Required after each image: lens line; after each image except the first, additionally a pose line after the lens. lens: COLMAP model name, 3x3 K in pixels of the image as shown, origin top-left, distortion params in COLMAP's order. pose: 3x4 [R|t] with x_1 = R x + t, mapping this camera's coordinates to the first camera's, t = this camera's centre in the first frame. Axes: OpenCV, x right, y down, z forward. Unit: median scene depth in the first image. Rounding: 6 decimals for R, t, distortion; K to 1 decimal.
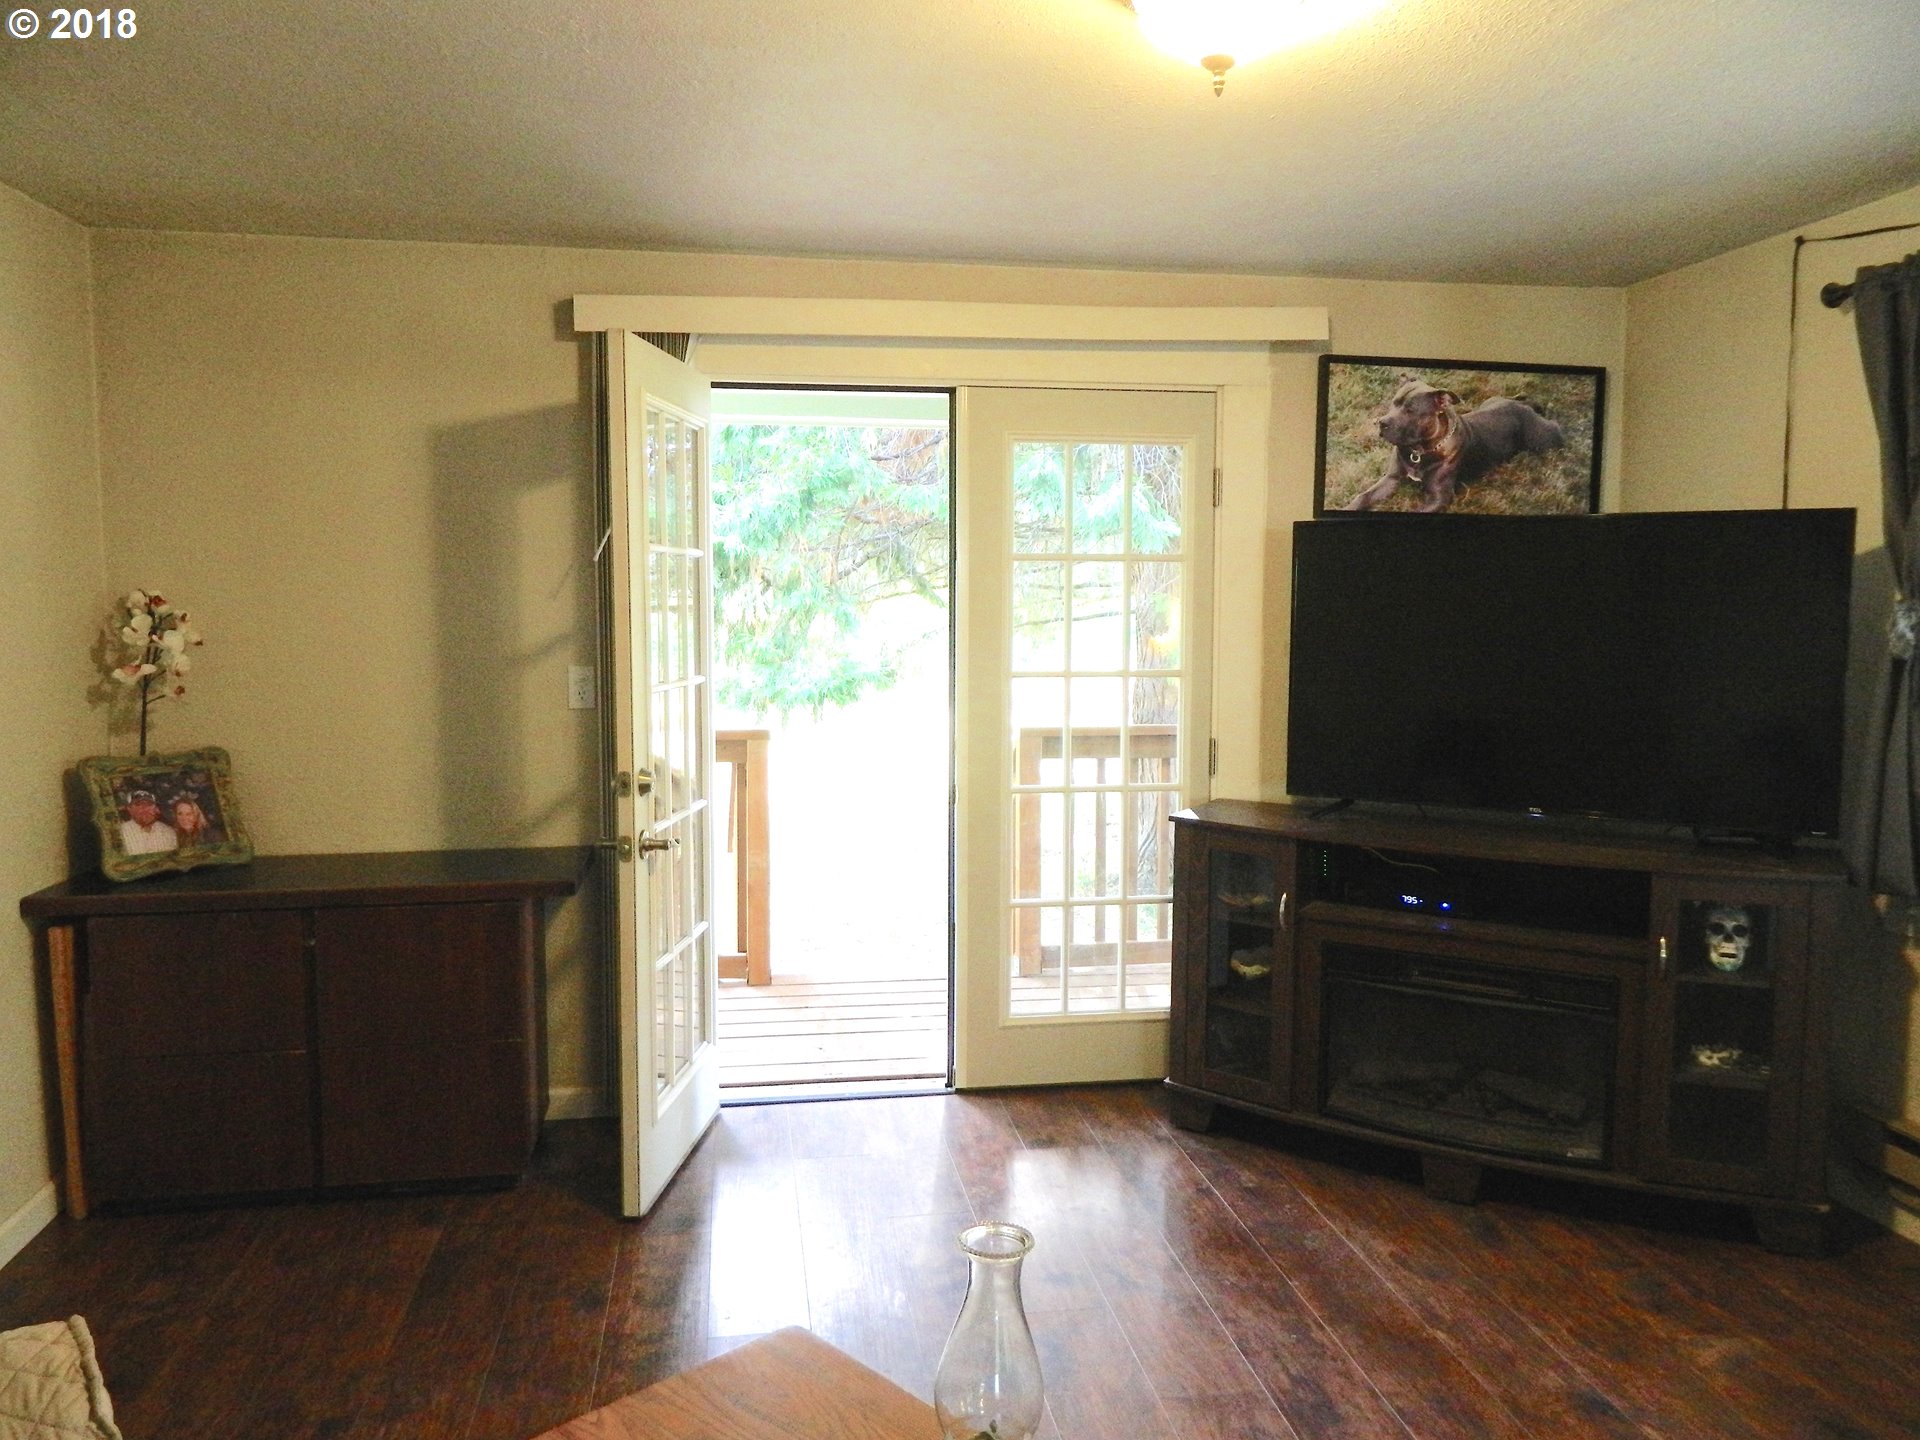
lens RADIAL K [[1432.6, 0, 954.7], [0, 1432.6, 720.1], [0, 0, 1]] dist [0.010144, -0.005399]
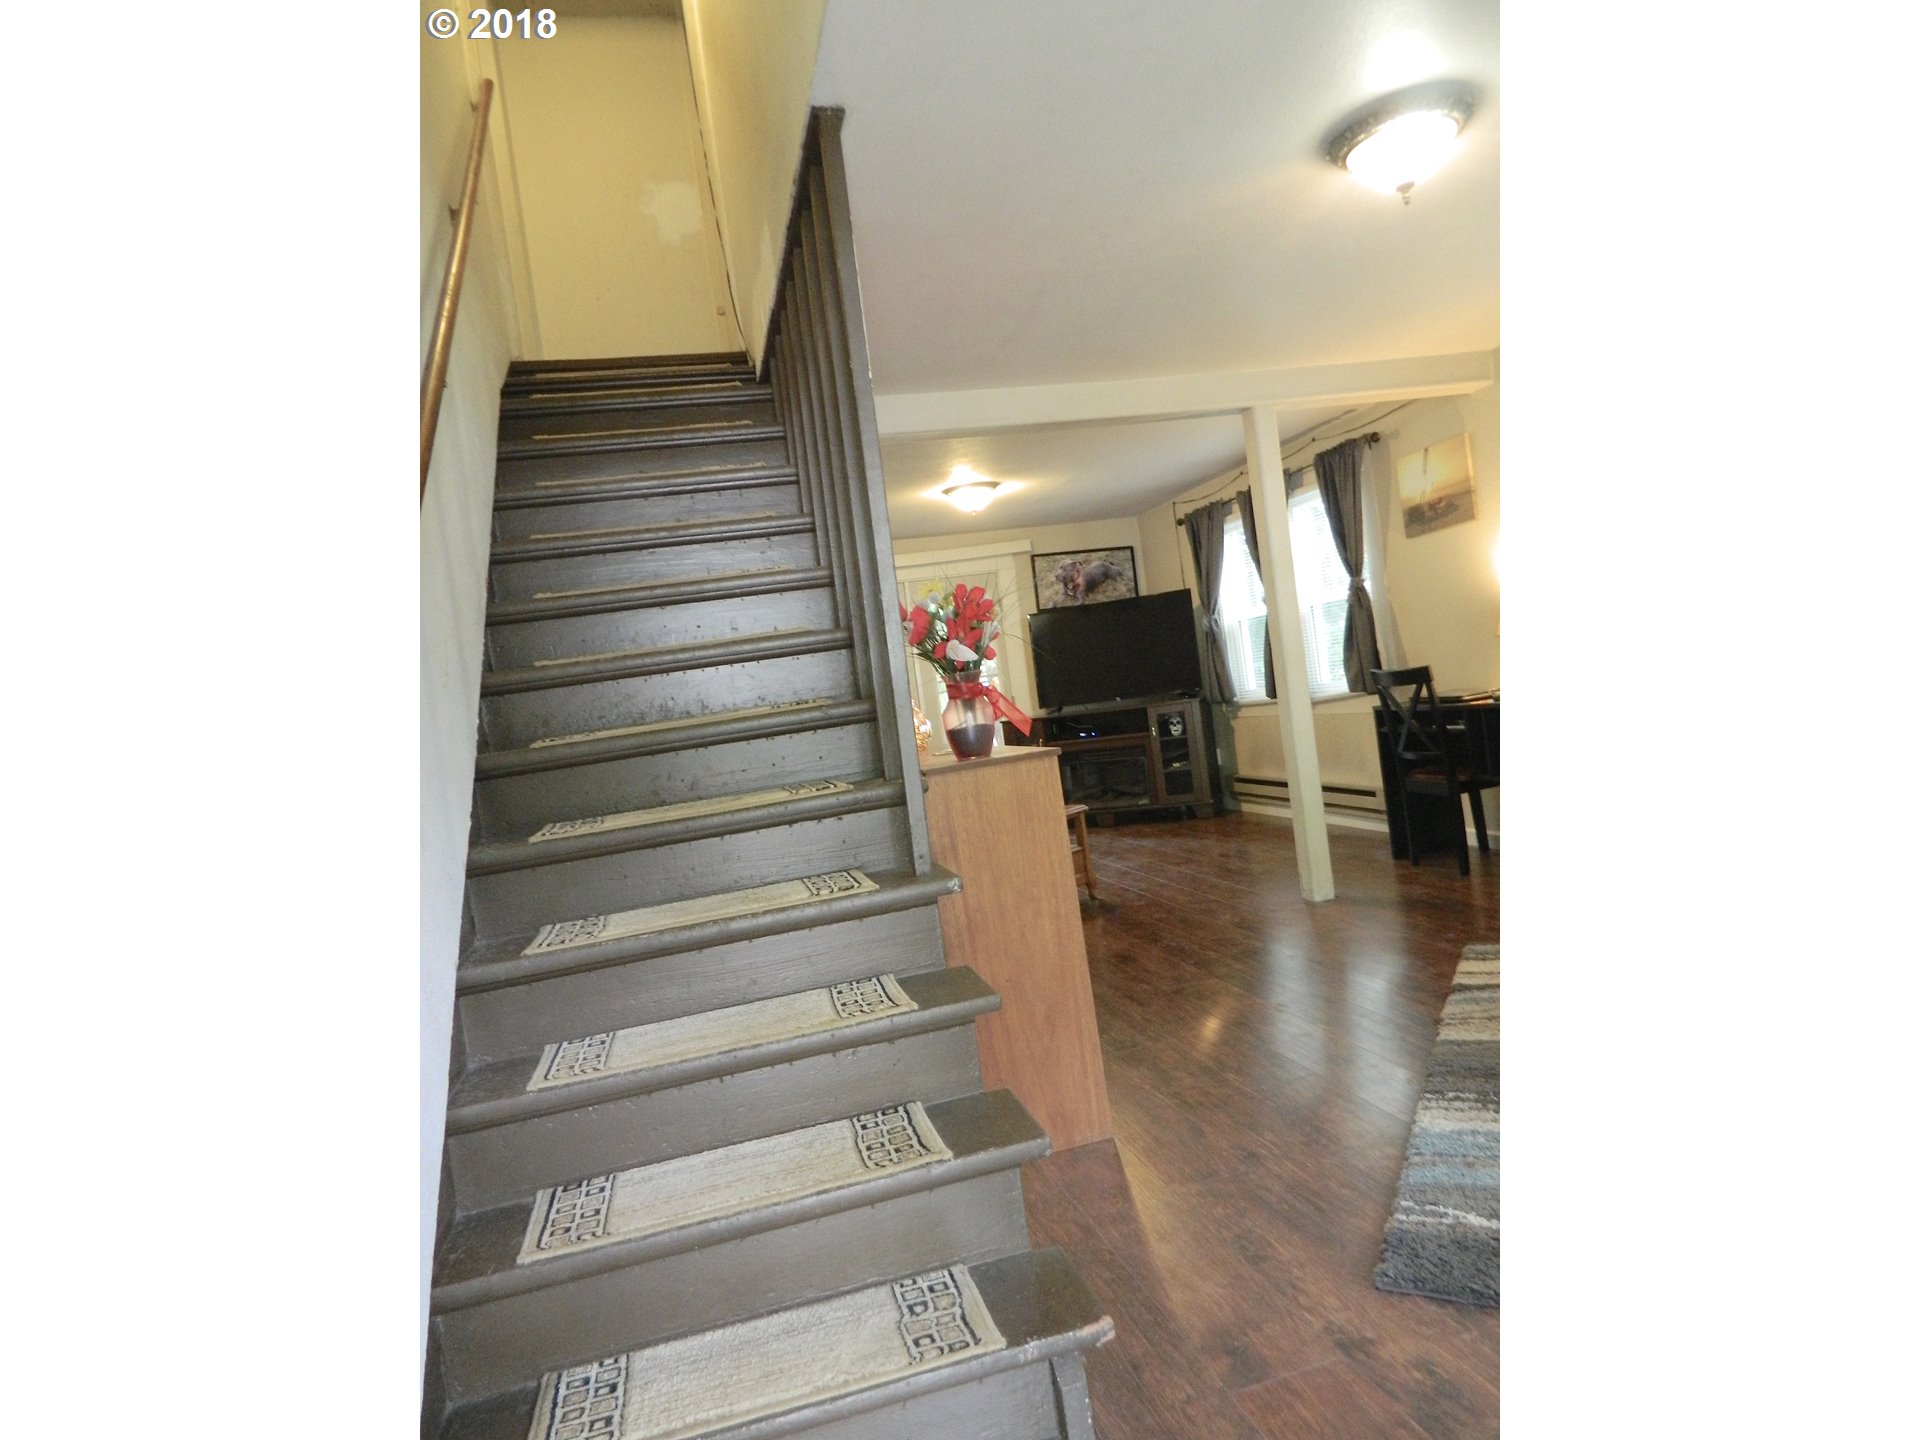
lens RADIAL K [[1074.6, 0, 947.2], [0, 1074.6, 719.9], [0, 0, 1]] dist [0.003212, -0.011424]
pose [[0.987724, -0.133834, 0.080564, -0.119742], [0.139034, 0.988295, -0.062794, 0.175411], [-0.071217, 0.073225, 0.994769, -1.064673]]
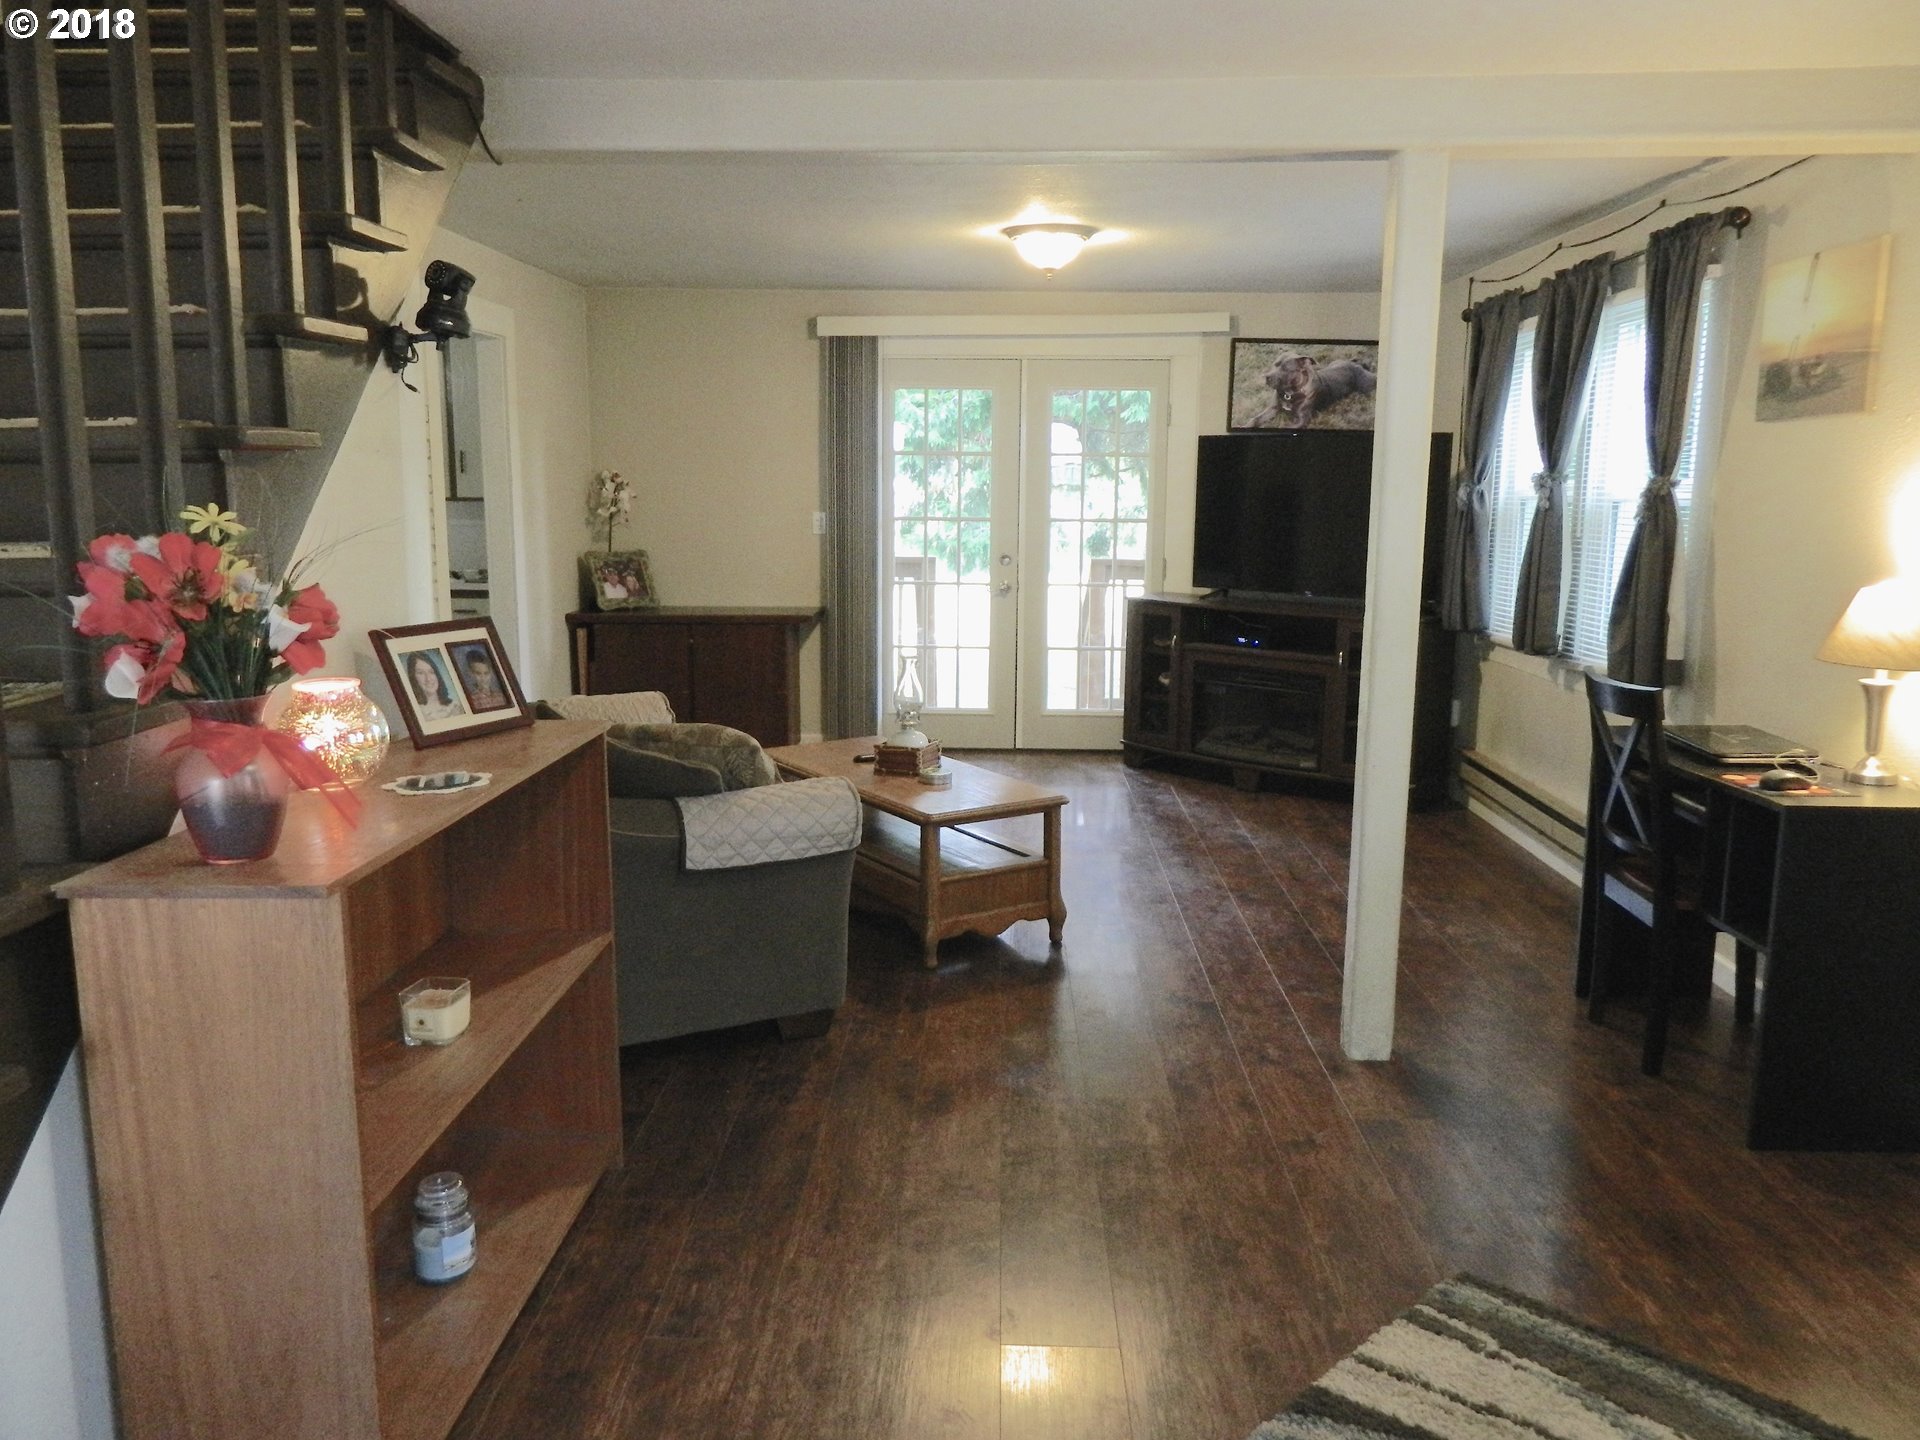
lens RADIAL K [[1432.6, 0, 963.8], [0, 1432.6, 719.6], [0, 0, 1]] dist [0.010144, -0.005399]
pose [[0.984297, 0.035503, -0.172915, 0.255863], [-0.021220, 0.996260, 0.083755, 0.070932], [0.175242, -0.078771, 0.981369, -0.819902]]
